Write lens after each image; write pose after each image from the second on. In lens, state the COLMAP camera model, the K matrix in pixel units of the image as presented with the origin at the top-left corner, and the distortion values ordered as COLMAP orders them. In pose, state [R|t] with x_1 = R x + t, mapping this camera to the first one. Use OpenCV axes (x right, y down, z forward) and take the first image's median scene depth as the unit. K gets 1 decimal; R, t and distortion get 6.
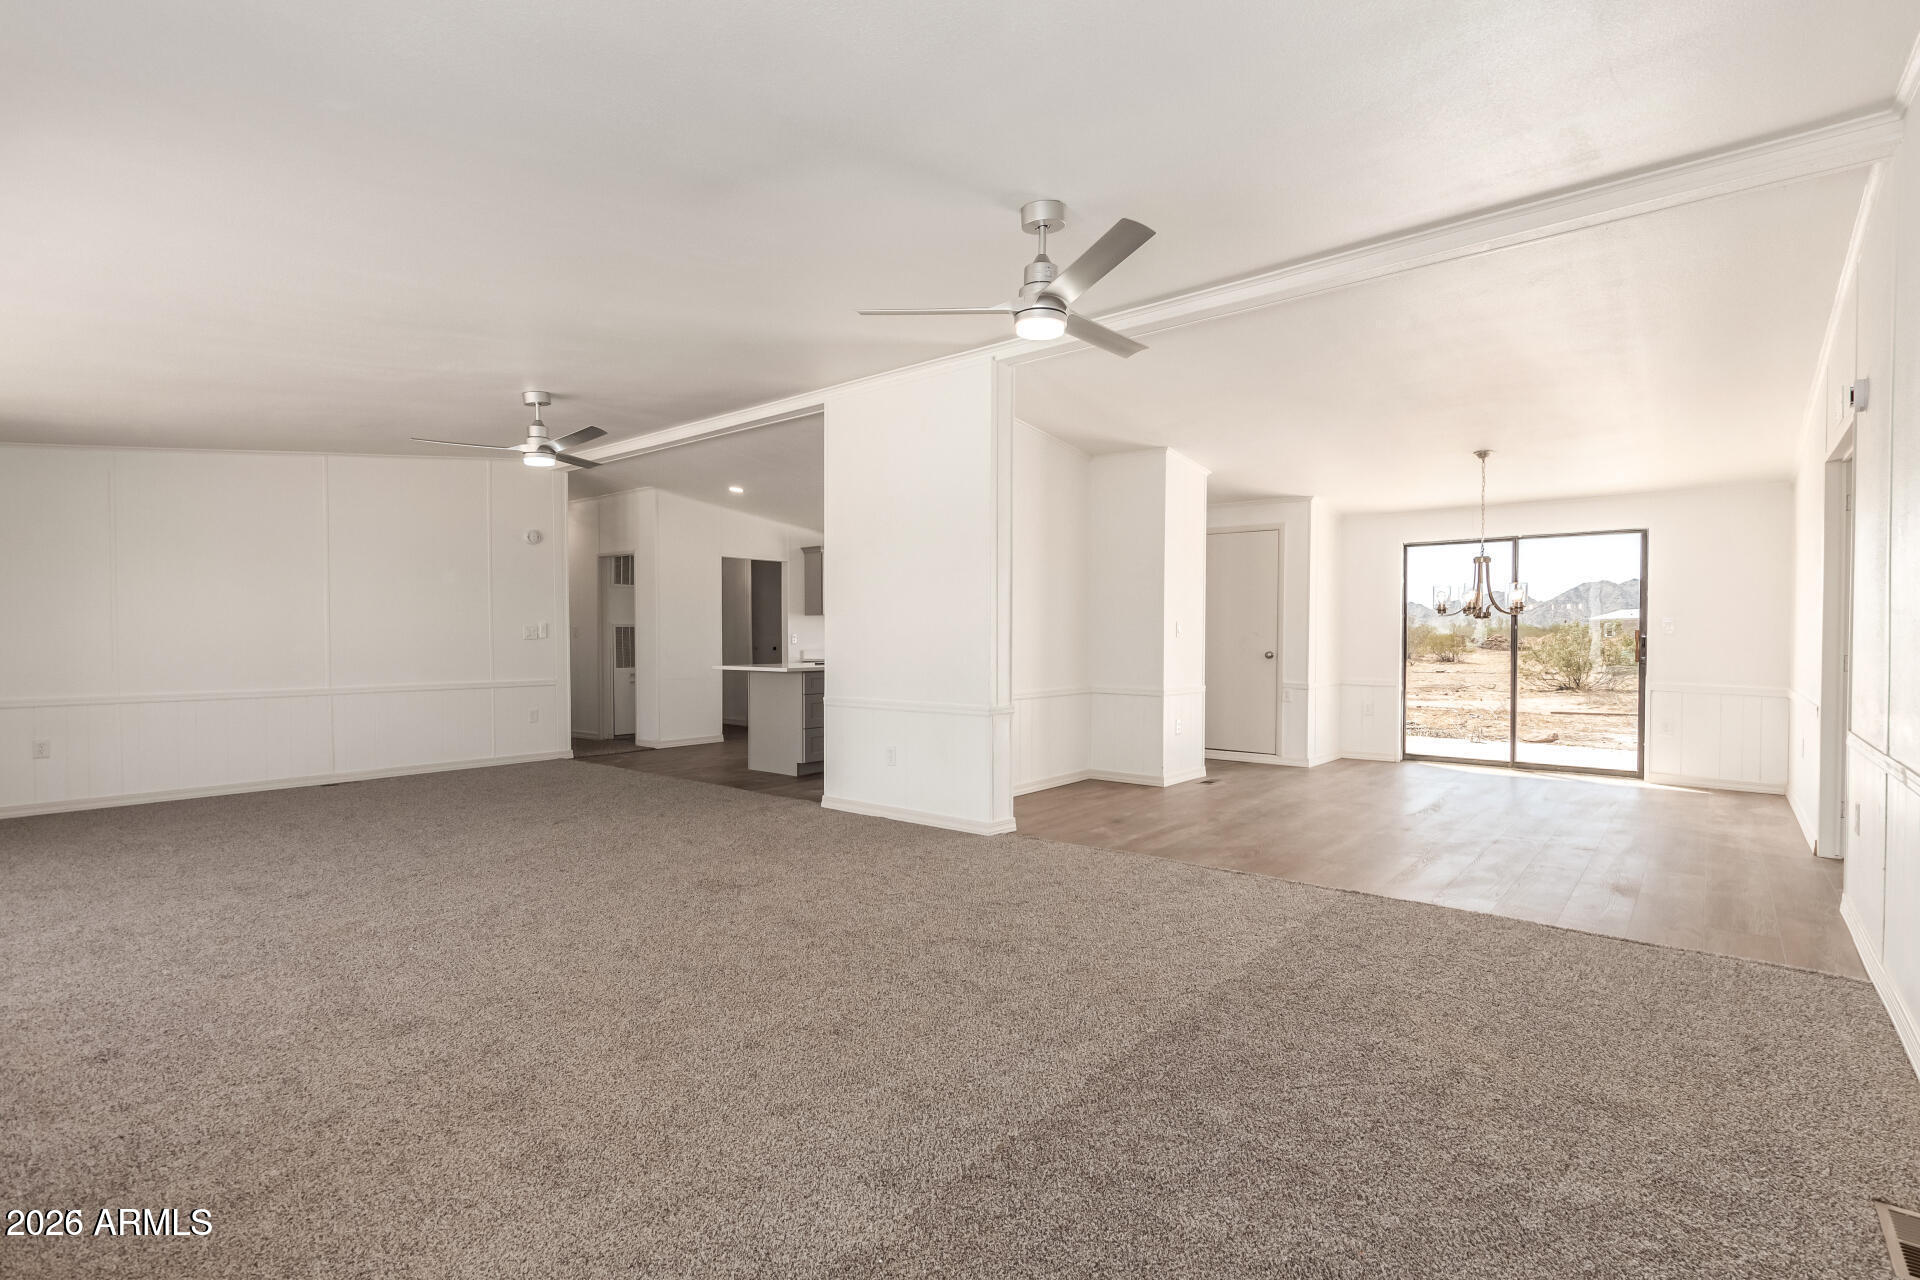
lens RADIAL K [[896.6, 0, 968.7], [0, 896.6, 655.3], [0, 0, 1]] dist [0.014348, -0.001110]
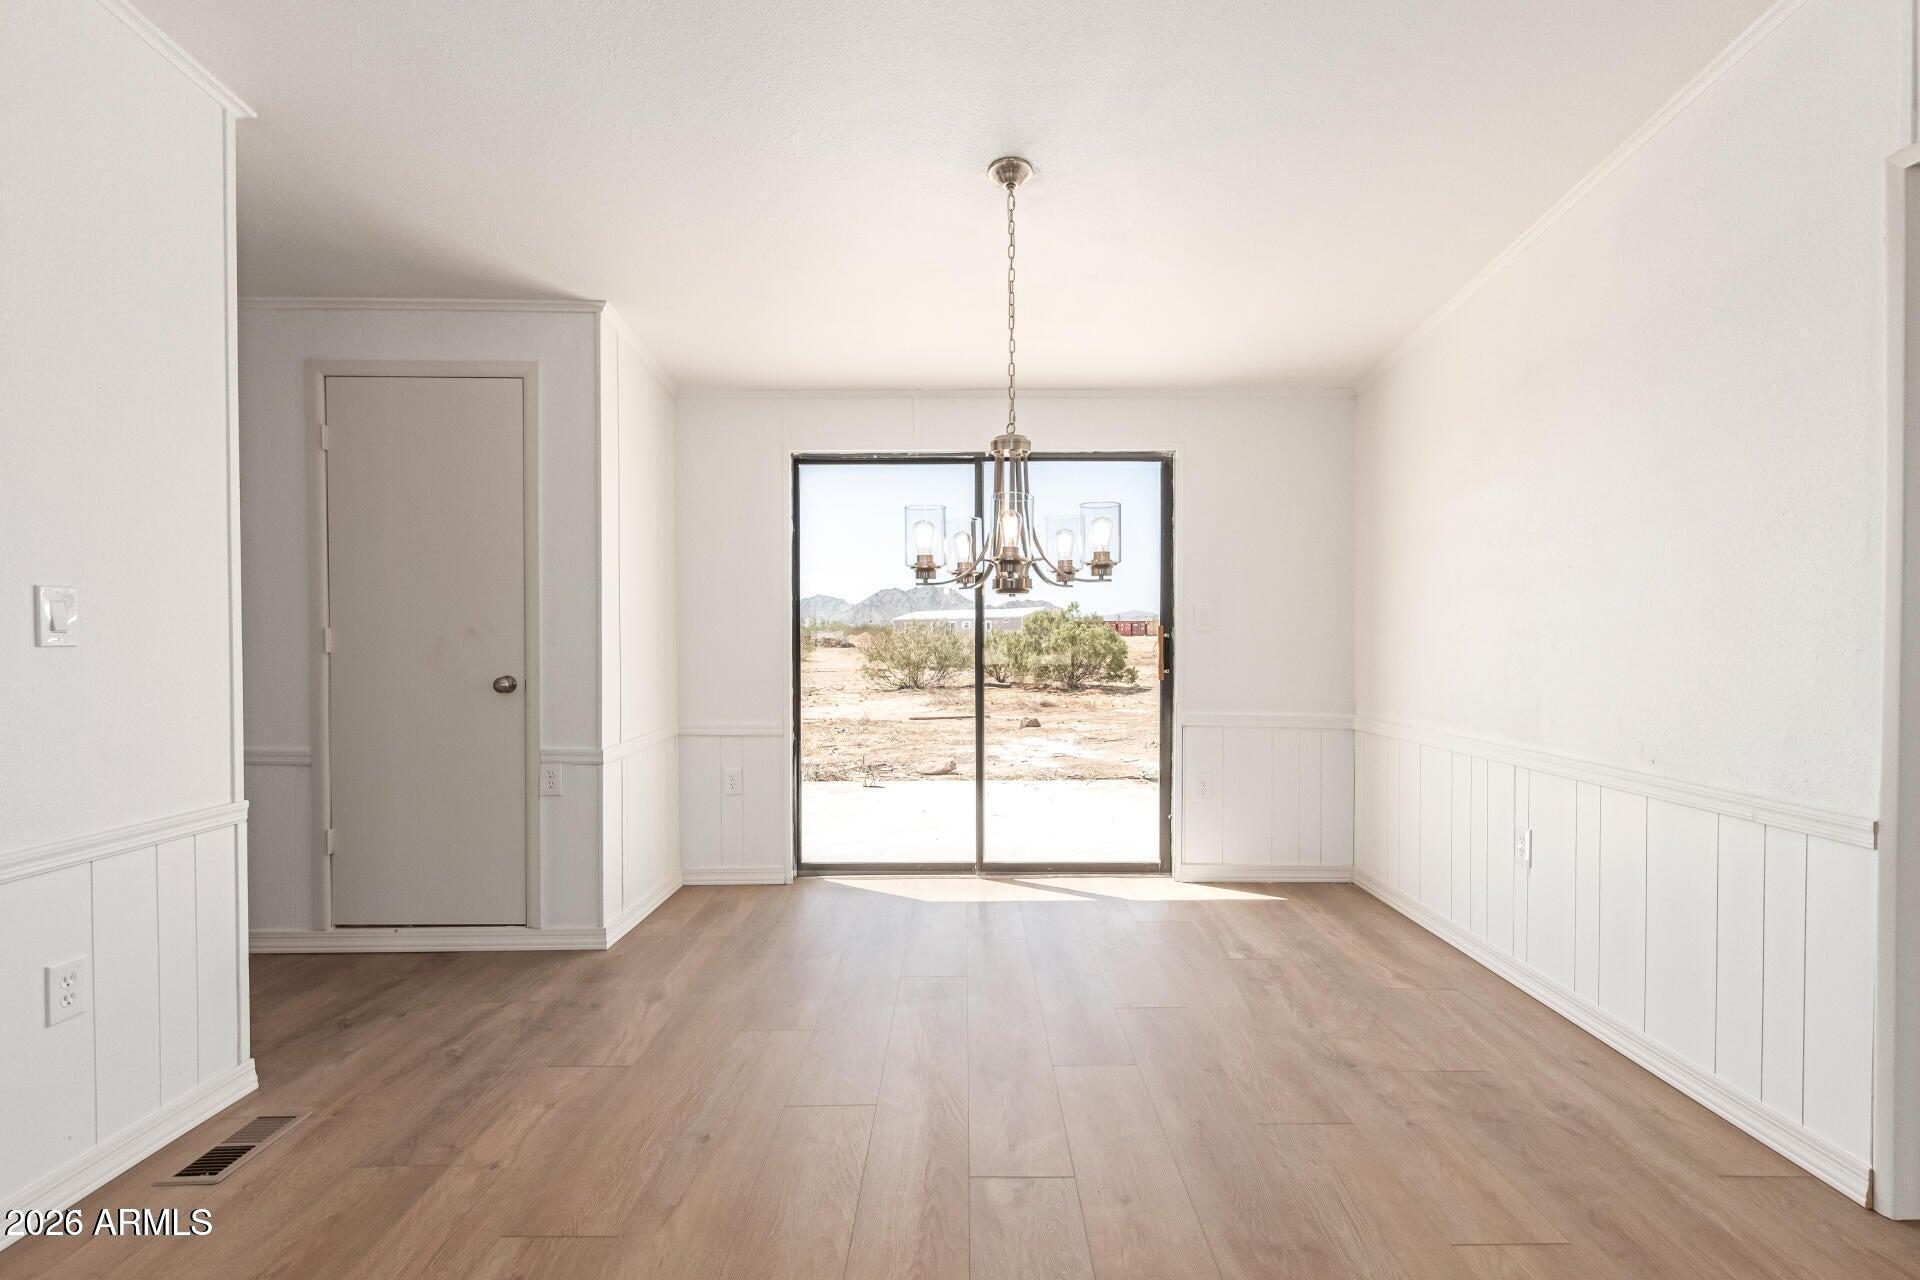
lens RADIAL K [[896.6, 0, 967.7], [0, 896.6, 645.8], [0, 0, 1]] dist [0.014348, -0.001110]
pose [[0.769048, -0.010480, 0.639105, 0.235490], [0.016112, 0.999866, -0.002992, -0.013165], [-0.638988, 0.012598, 0.769114, 0.552249]]
